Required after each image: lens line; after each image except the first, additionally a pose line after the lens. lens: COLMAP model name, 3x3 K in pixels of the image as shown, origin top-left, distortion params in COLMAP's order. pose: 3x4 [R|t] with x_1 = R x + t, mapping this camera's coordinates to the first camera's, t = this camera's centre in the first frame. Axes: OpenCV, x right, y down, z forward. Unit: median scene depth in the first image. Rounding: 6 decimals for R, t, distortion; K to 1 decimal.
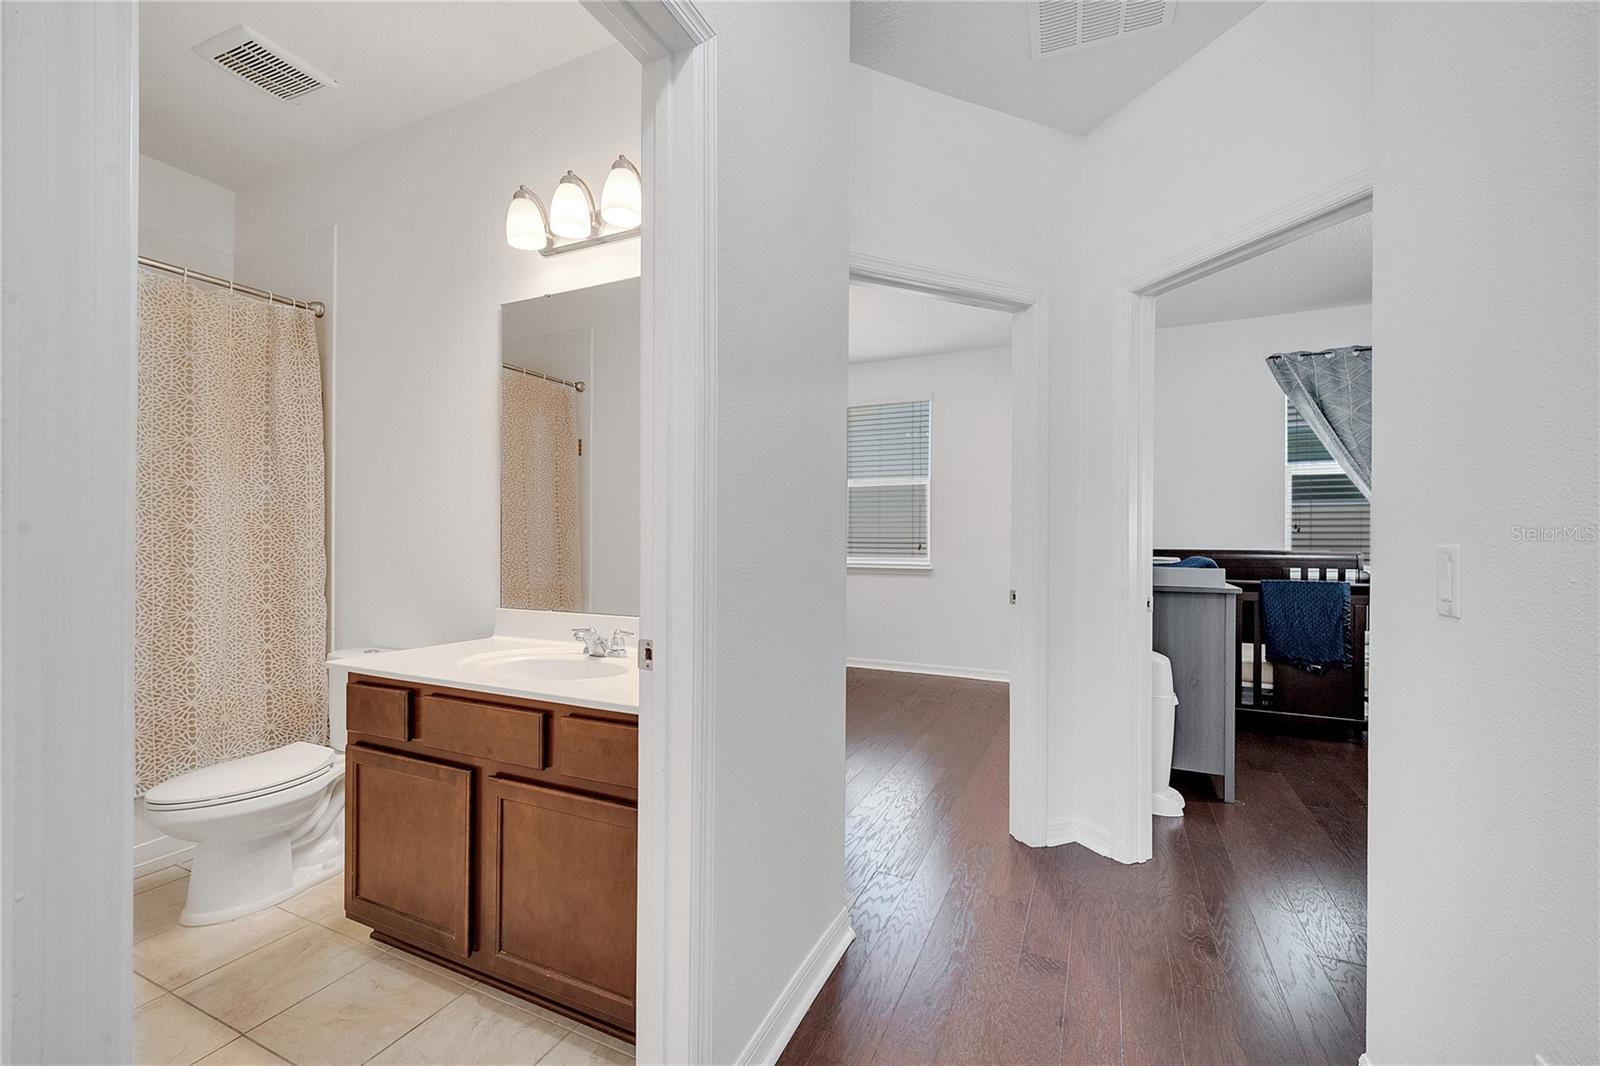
lens RADIAL K [[657.7, 0, 792.7], [0, 657.7, 539.0], [0, 0, 1]] dist [0.004033, -0.001327]
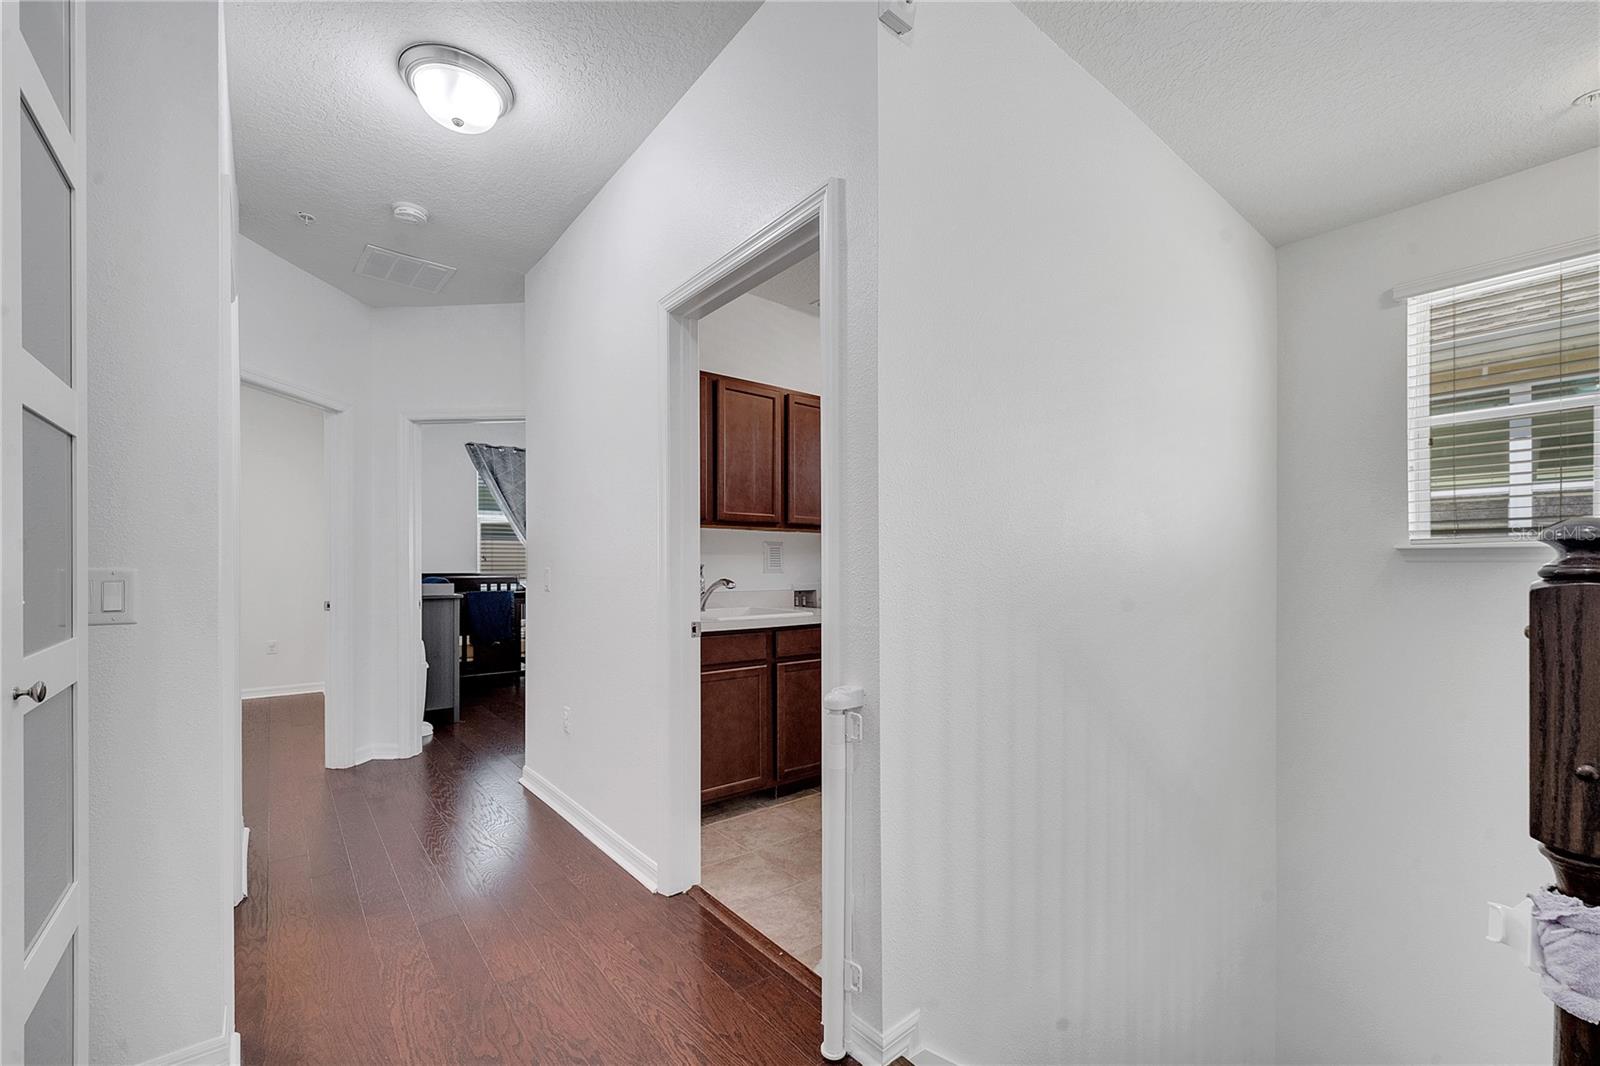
lens RADIAL K [[657.7, 0, 799.8], [0, 657.7, 569.6], [0, 0, 1]] dist [0.004033, -0.001327]
pose [[0.434686, -0.009745, 0.900529, -0.800864], [0.003704, 0.999952, 0.009033, -0.003264], [-0.900575, -0.000591, 0.434701, -0.889234]]
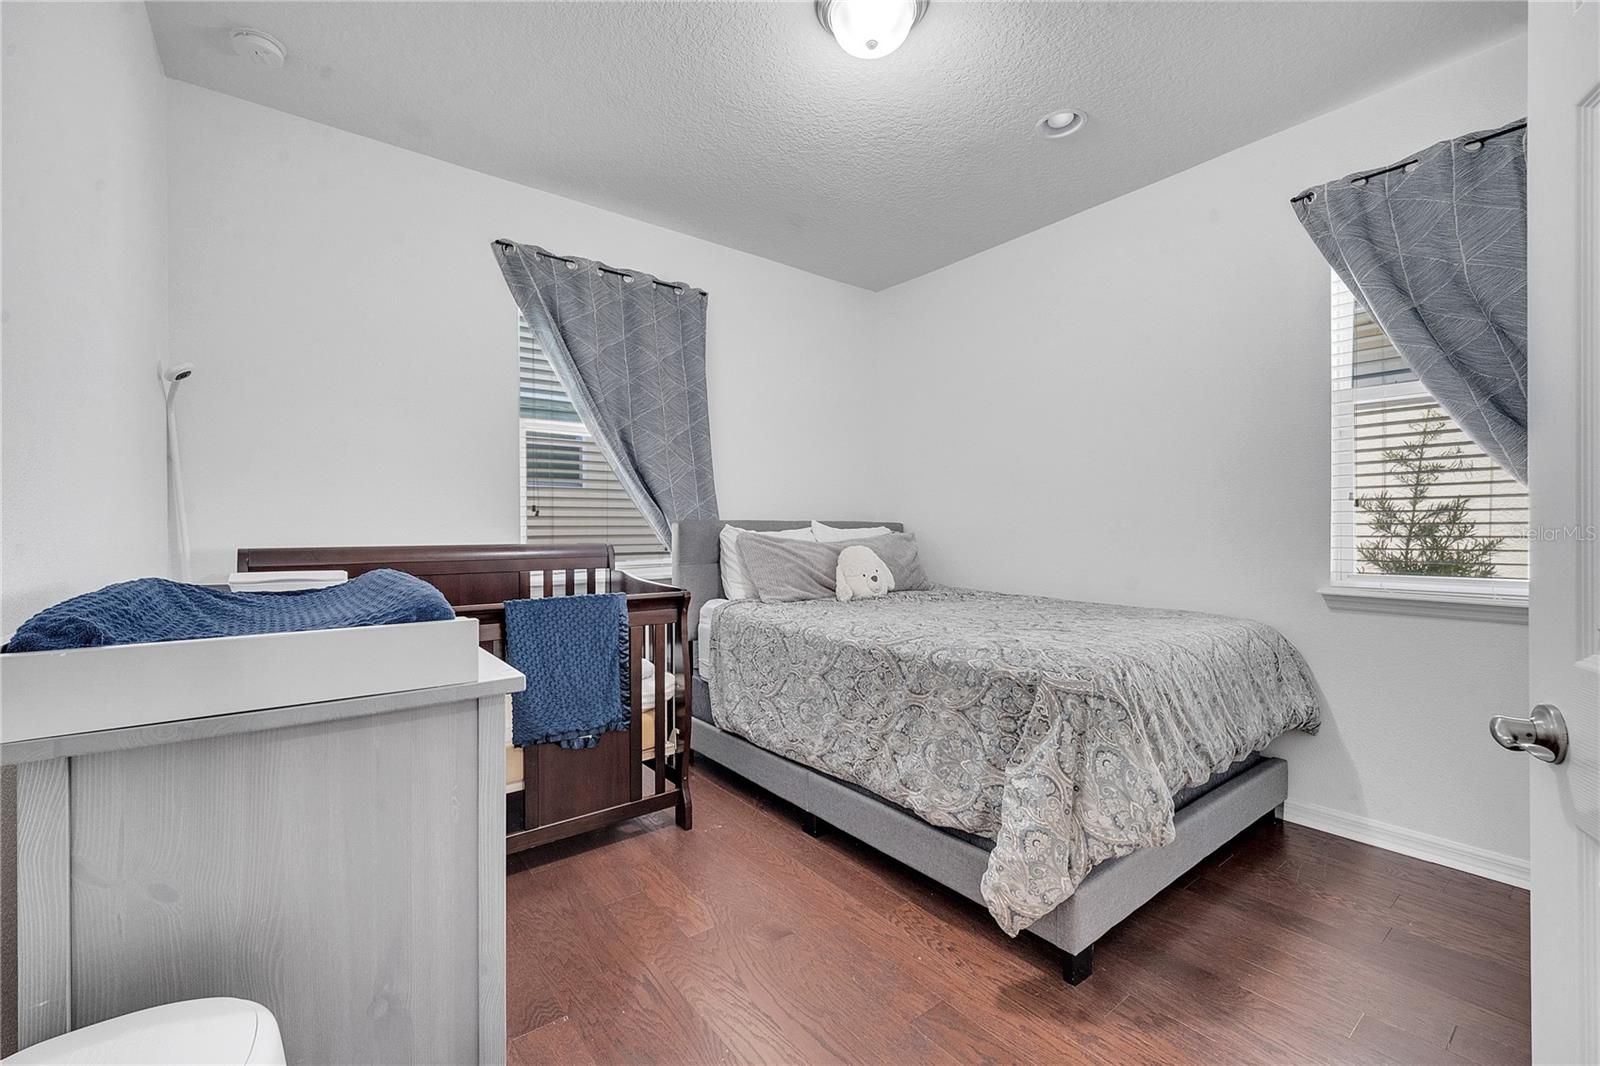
lens RADIAL K [[657.7, 0, 794.8], [0, 657.7, 533.9], [0, 0, 1]] dist [0.004033, -0.001327]
pose [[0.448062, -0.009066, 0.893956, 0.762943], [0.003279, 0.999959, 0.008497, 0.006730], [-0.893996, -0.000876, 0.448073, 1.241816]]
